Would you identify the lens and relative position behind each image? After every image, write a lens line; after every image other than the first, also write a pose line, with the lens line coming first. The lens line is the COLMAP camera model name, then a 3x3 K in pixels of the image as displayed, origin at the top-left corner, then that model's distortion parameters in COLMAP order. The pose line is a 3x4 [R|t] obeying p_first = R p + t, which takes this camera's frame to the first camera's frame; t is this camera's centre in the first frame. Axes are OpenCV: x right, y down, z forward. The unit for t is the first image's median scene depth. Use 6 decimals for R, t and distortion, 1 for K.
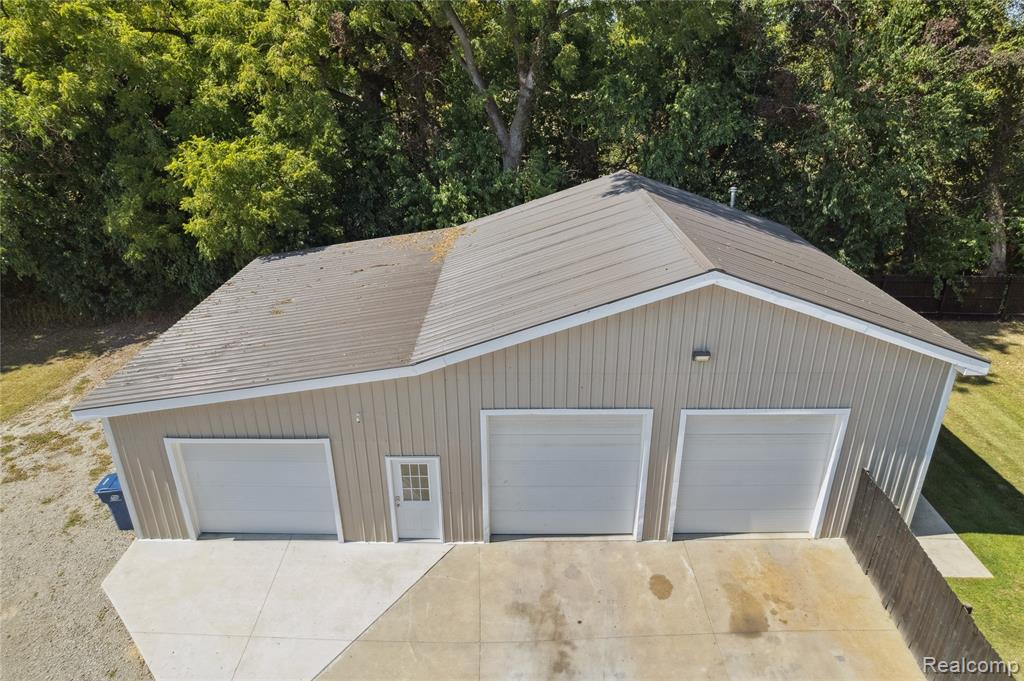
lens RADIAL K [[651.5, 0, 514.6], [0, 651.5, 341.3], [0, 0, 1]] dist [-0.073734, 0.065055]
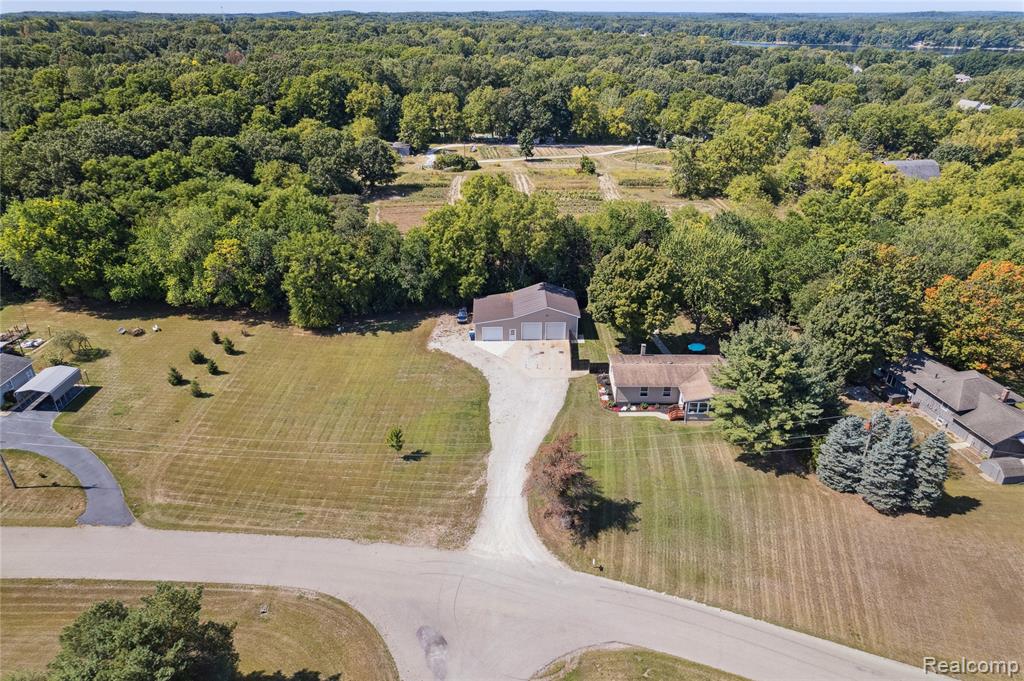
lens RADIAL K [[651.5, 0, 514.6], [0, 651.5, 341.3], [0, 0, 1]] dist [-0.073734, 0.065055]
pose [[0.999401, -0.014841, 0.031260, -0.299948], [0.012896, 0.998021, 0.061537, -0.130101], [-0.032111, -0.061097, 0.997615, -5.410864]]
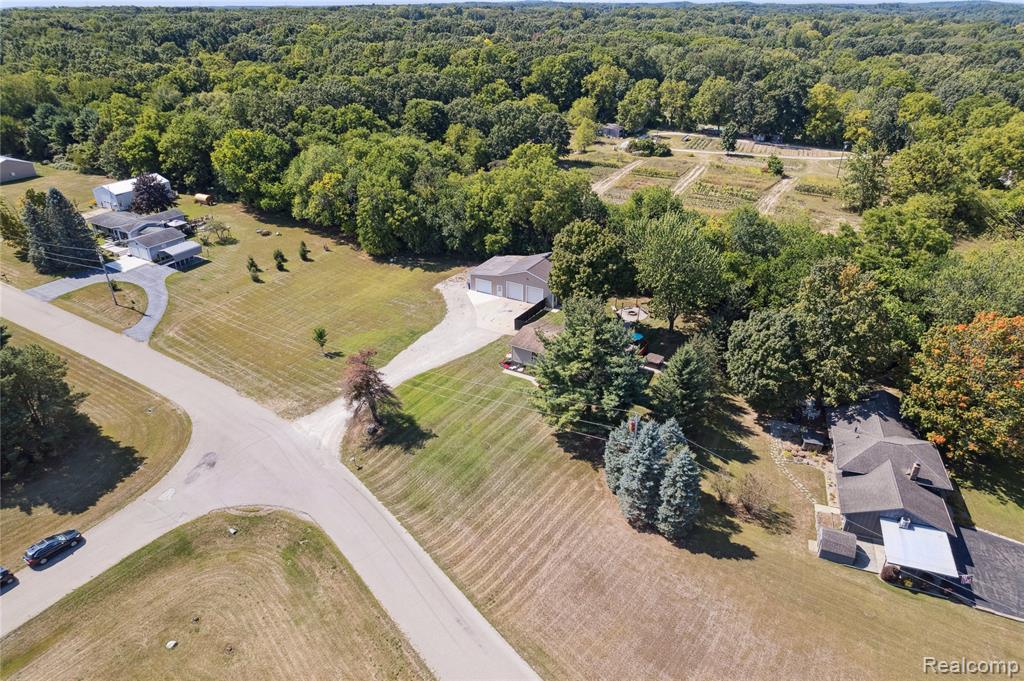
lens RADIAL K [[651.5, 0, 514.6], [0, 651.5, 341.3], [0, 0, 1]] dist [-0.073734, 0.065055]
pose [[0.876043, 0.225069, -0.426489, 2.996992], [-0.193306, 0.974136, 0.117012, -0.118783], [0.441794, -0.020065, 0.896892, -5.182118]]
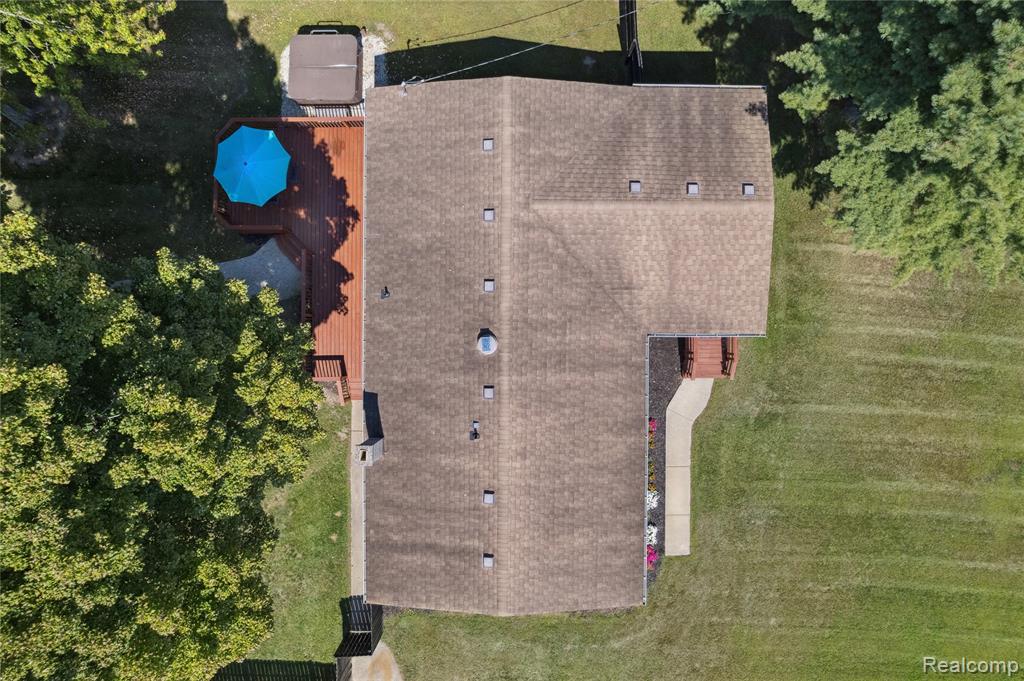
lens RADIAL K [[651.5, 0, 514.6], [0, 651.5, 341.3], [0, 0, 1]] dist [-0.073734, 0.065055]
pose [[-0.043386, -0.999056, -0.001943, 1.143934], [0.404522, -0.019345, 0.914324, -0.629389], [-0.913499, 0.038883, 0.404979, -0.645295]]
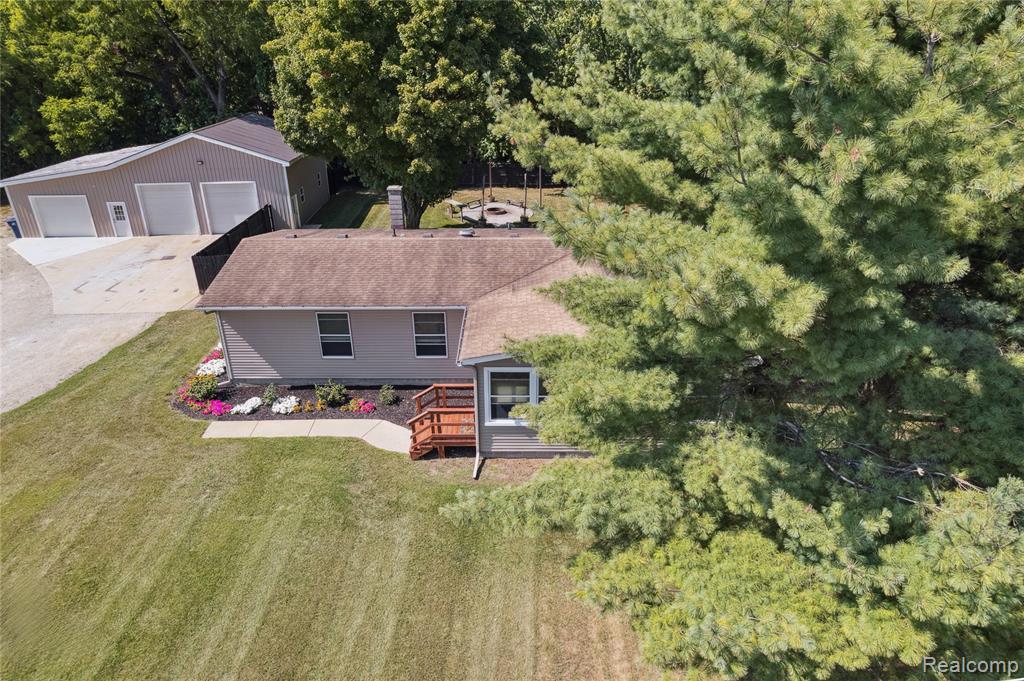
lens RADIAL K [[651.5, 0, 514.6], [0, 651.5, 341.3], [0, 0, 1]] dist [-0.073734, 0.065055]
pose [[0.998787, -0.021047, 0.044510, 1.175483], [0.019544, 0.999233, 0.033941, 0.577647], [-0.045190, -0.033030, 0.998432, -1.567586]]
